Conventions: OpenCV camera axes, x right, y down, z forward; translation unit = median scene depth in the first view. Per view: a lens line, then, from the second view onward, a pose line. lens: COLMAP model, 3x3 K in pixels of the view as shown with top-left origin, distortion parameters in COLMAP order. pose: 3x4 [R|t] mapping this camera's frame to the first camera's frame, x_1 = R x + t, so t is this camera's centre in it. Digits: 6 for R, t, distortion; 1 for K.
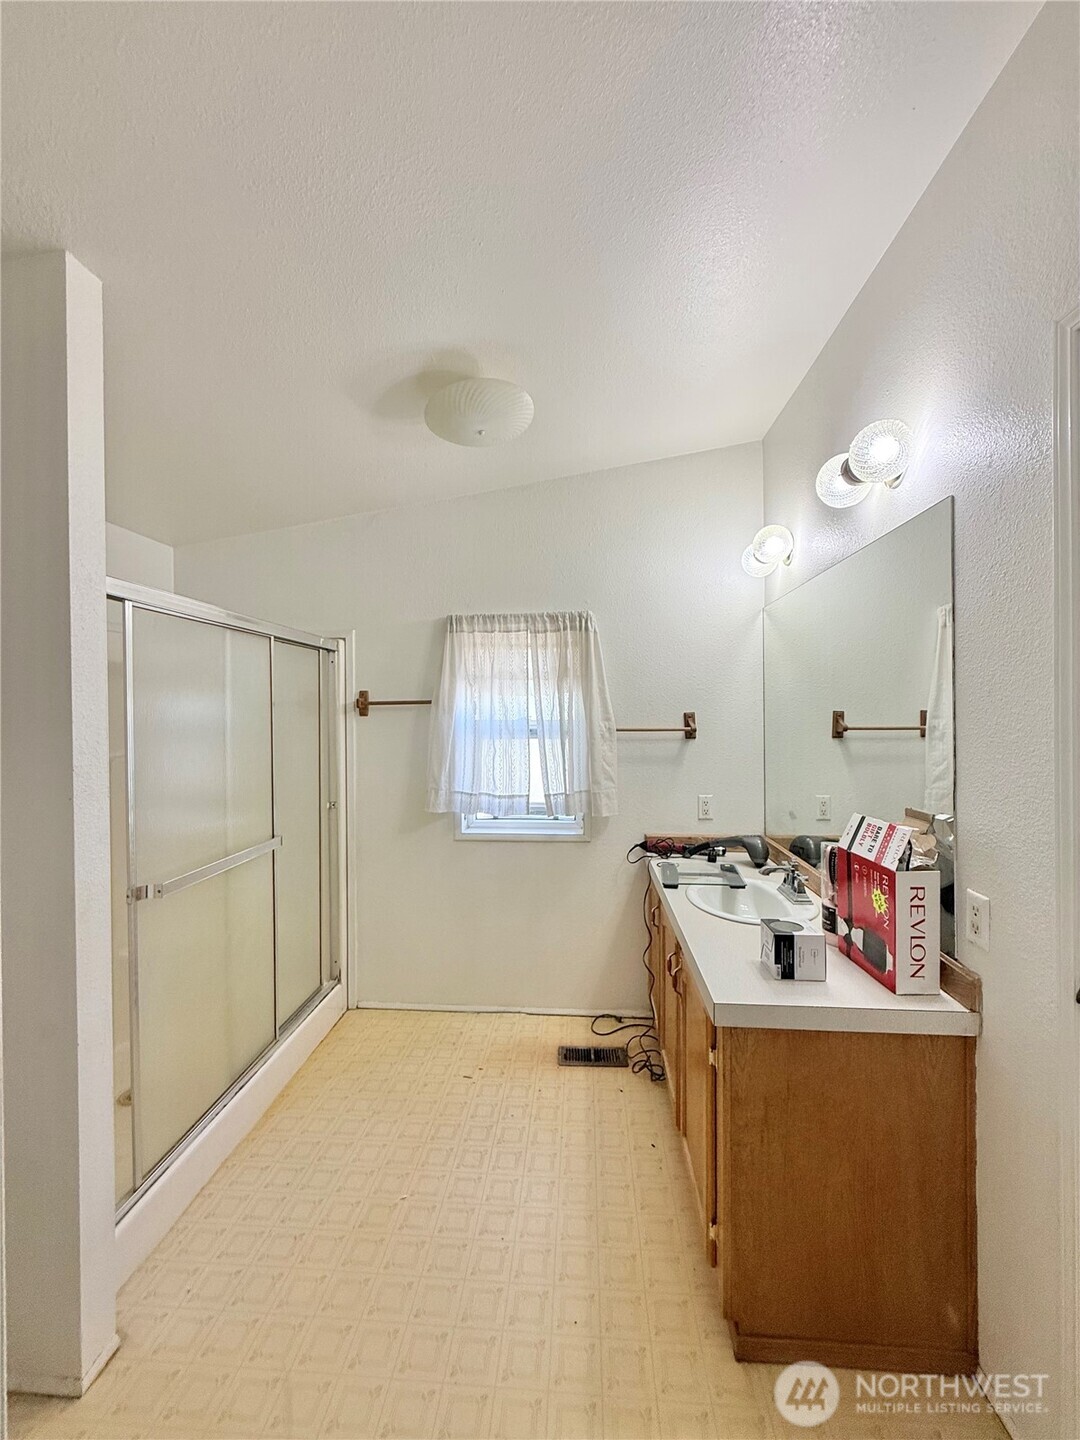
lens RADIAL K [[570.8, 0, 540.0], [0, 570.8, 718.9], [0, 0, 1]] dist [-0.001731, 0.000301]
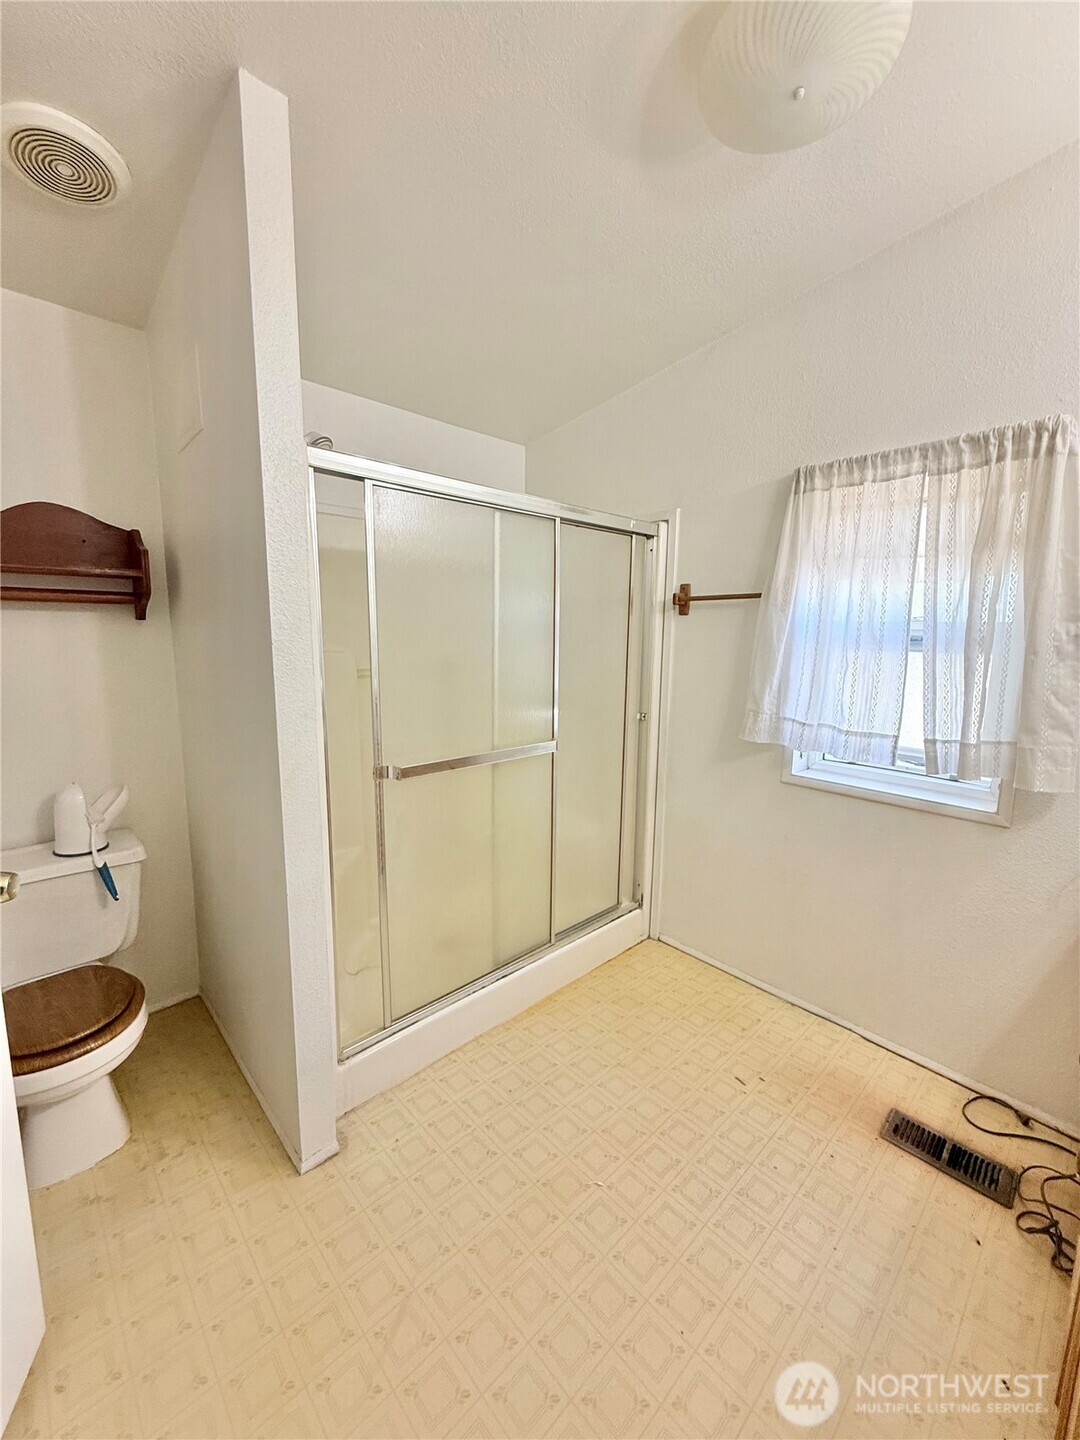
lens RADIAL K [[570.8, 0, 543.7], [0, 570.8, 716.0], [0, 0, 1]] dist [-0.001731, 0.000301]
pose [[0.740315, 0.117155, -0.661973, 0.111979], [-0.025364, 0.988864, 0.146642, 0.024552], [0.671782, -0.091771, 0.735043, 0.250959]]
